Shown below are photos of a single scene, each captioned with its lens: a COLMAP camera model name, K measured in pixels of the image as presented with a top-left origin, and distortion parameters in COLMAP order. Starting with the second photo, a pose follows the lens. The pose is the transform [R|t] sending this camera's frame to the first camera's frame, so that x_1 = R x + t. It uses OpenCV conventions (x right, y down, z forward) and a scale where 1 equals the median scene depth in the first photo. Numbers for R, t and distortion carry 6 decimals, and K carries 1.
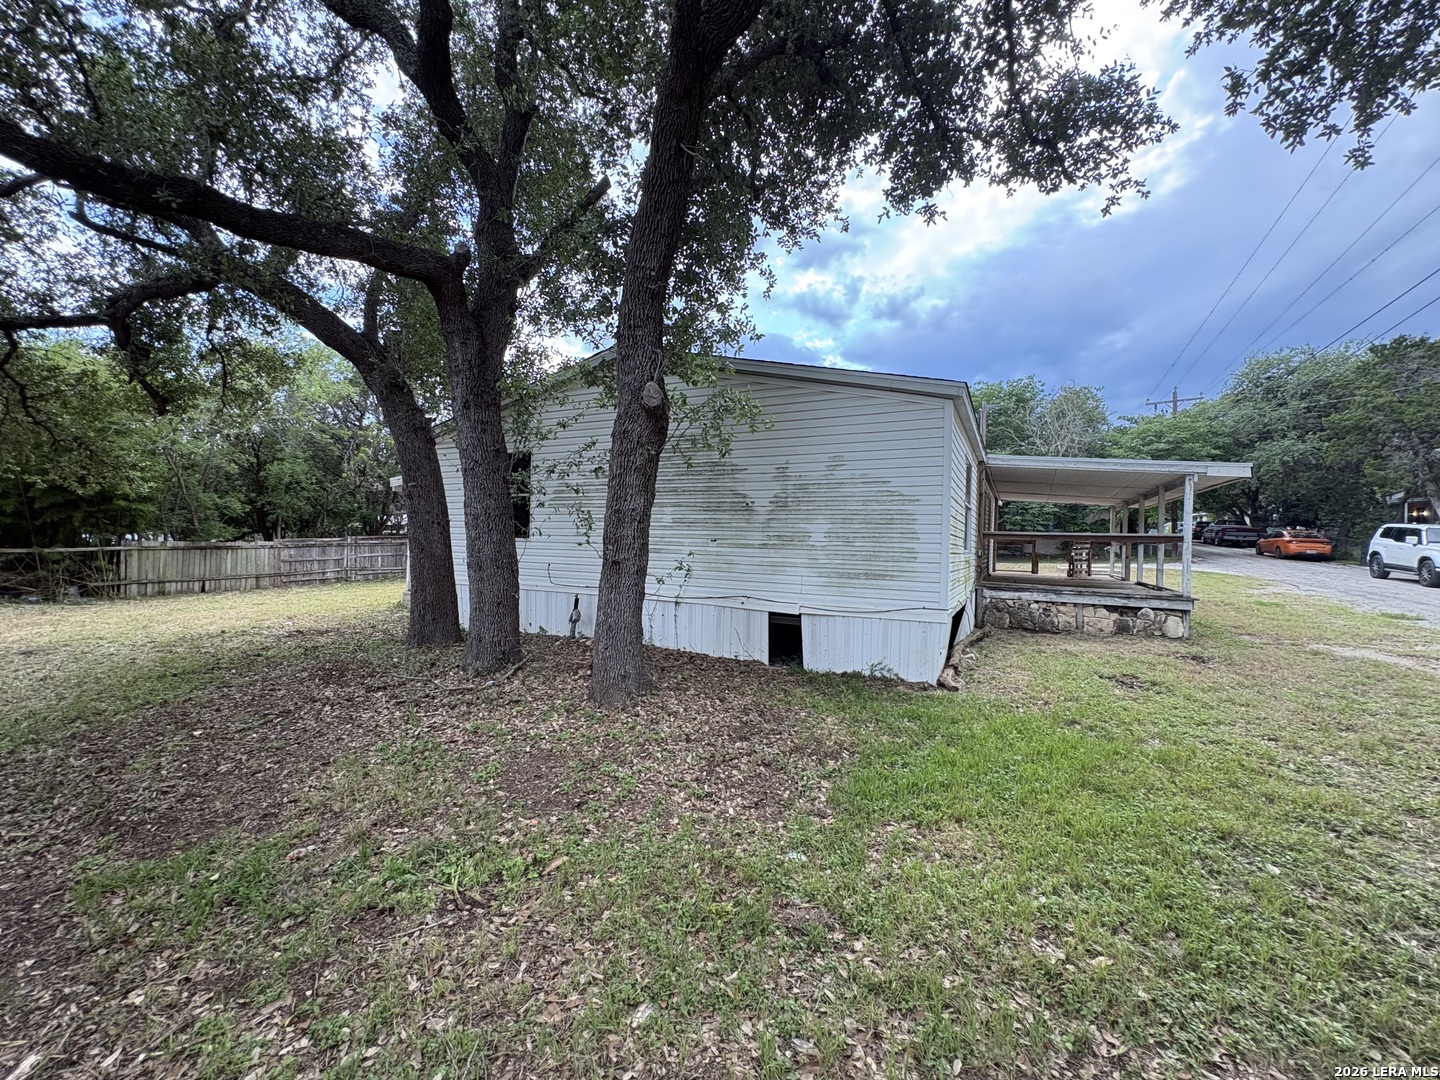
lens RADIAL K [[575.6, 0, 717.0], [0, 575.6, 540.5], [0, 0, 1]] dist [0.000936, 0.000222]
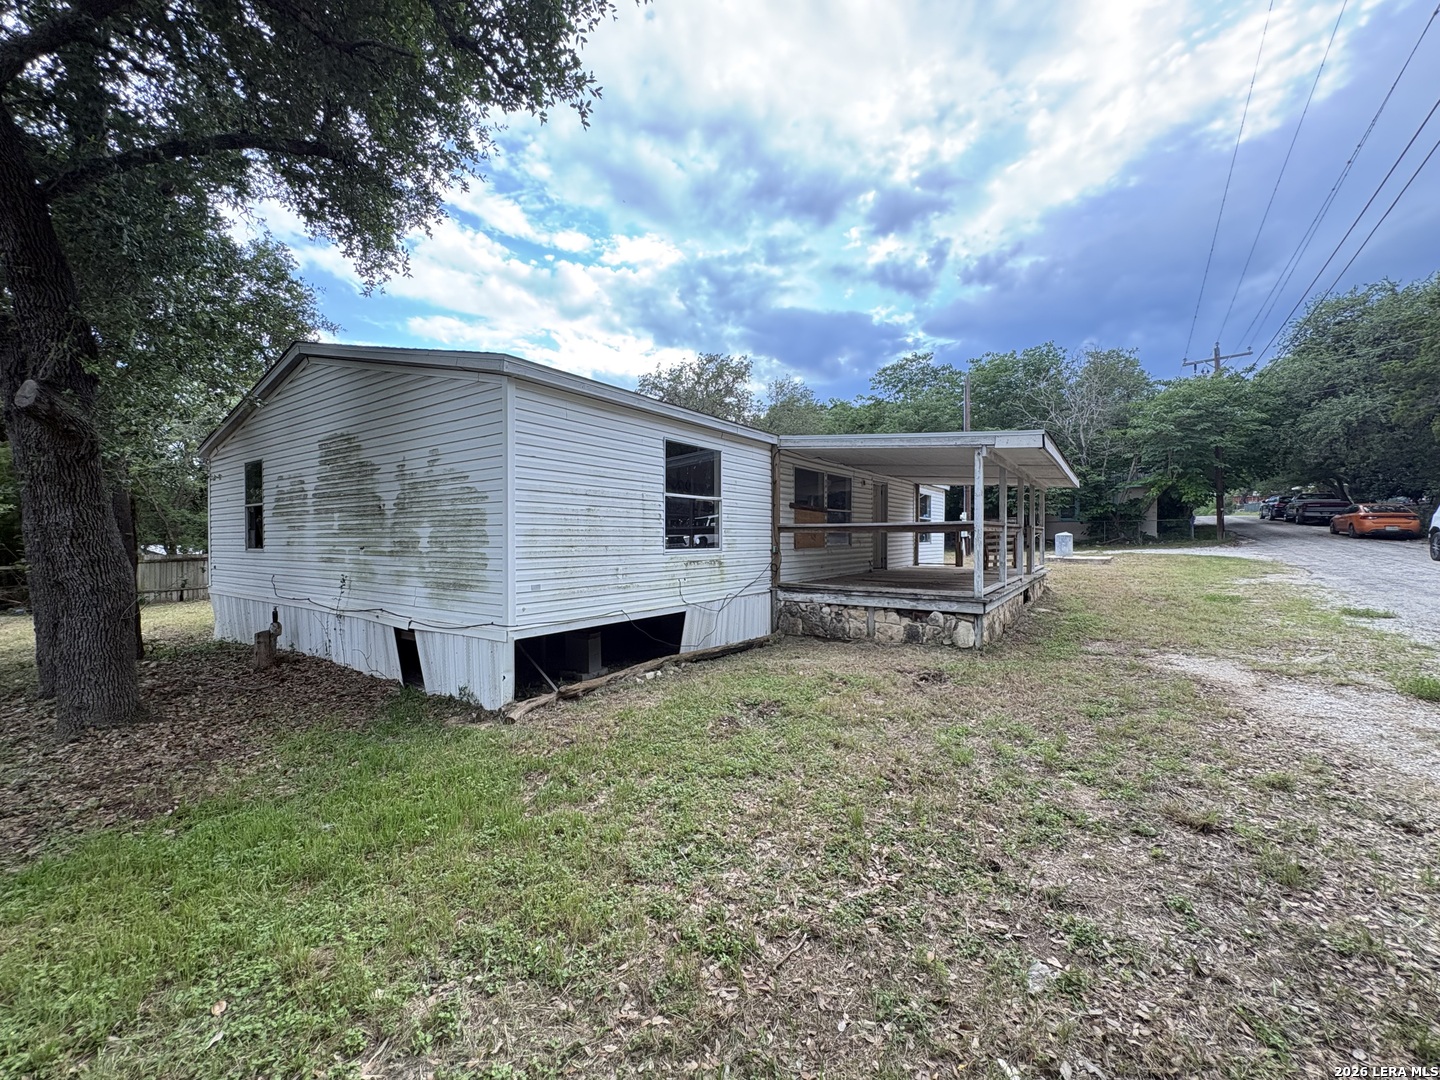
lens RADIAL K [[595.8, 0, 723.5], [0, 595.8, 547.3], [0, 0, 1]] dist [0.003489, 0.000244]
pose [[0.990426, -0.027883, -0.135198, 0.959380], [0.030971, 0.999304, 0.020795, -0.004241], [0.134524, -0.024783, 0.990600, 0.191512]]
